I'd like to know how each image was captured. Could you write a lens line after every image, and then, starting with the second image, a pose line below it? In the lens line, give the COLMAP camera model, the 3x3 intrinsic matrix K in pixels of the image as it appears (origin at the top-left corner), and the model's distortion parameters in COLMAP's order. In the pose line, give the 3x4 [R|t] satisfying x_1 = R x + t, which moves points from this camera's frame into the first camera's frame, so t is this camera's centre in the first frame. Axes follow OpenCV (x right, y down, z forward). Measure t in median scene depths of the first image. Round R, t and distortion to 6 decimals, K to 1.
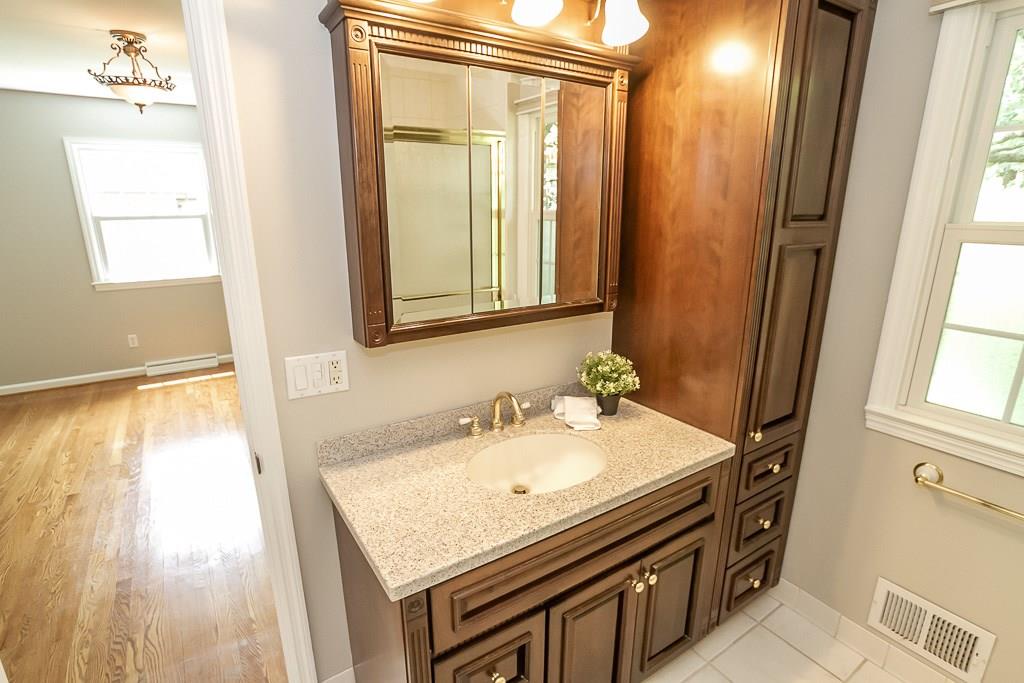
lens RADIAL K [[510.9, 0, 509.0], [0, 510.9, 343.2], [0, 0, 1]] dist [-0.038295, 0.005800]
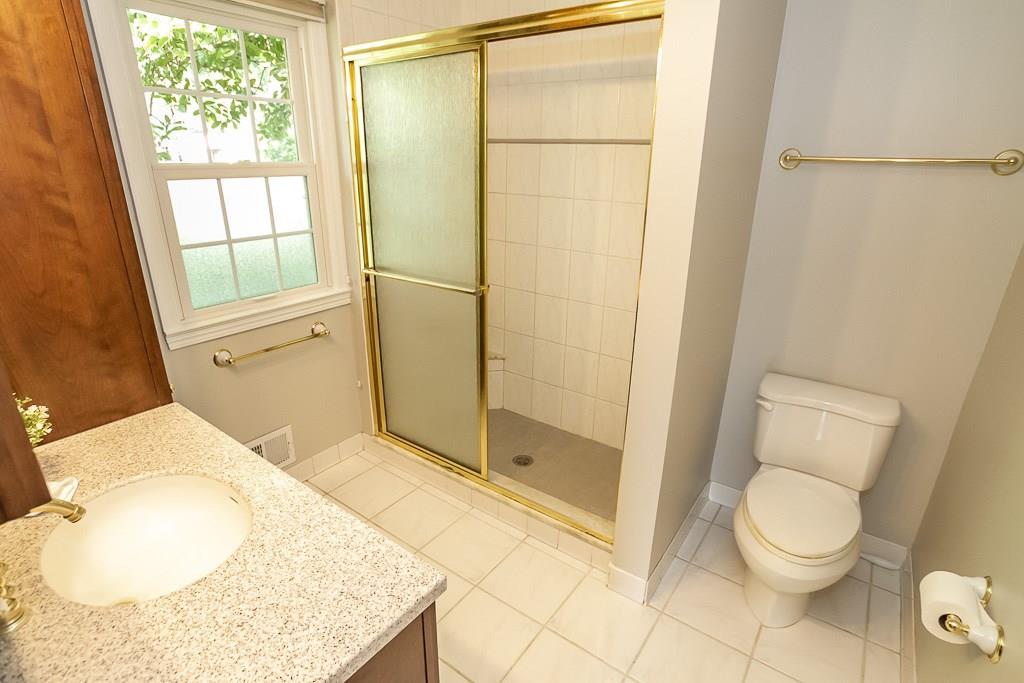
lens RADIAL K [[510.9, 0, 507.8], [0, 510.9, 345.5], [0, 0, 1]] dist [-0.038295, 0.005800]
pose [[-0.359205, -0.323757, 0.875302, -0.599865], [0.234040, 0.876678, 0.420310, -0.153648], [-0.903436, 0.355833, -0.239135, 0.623865]]
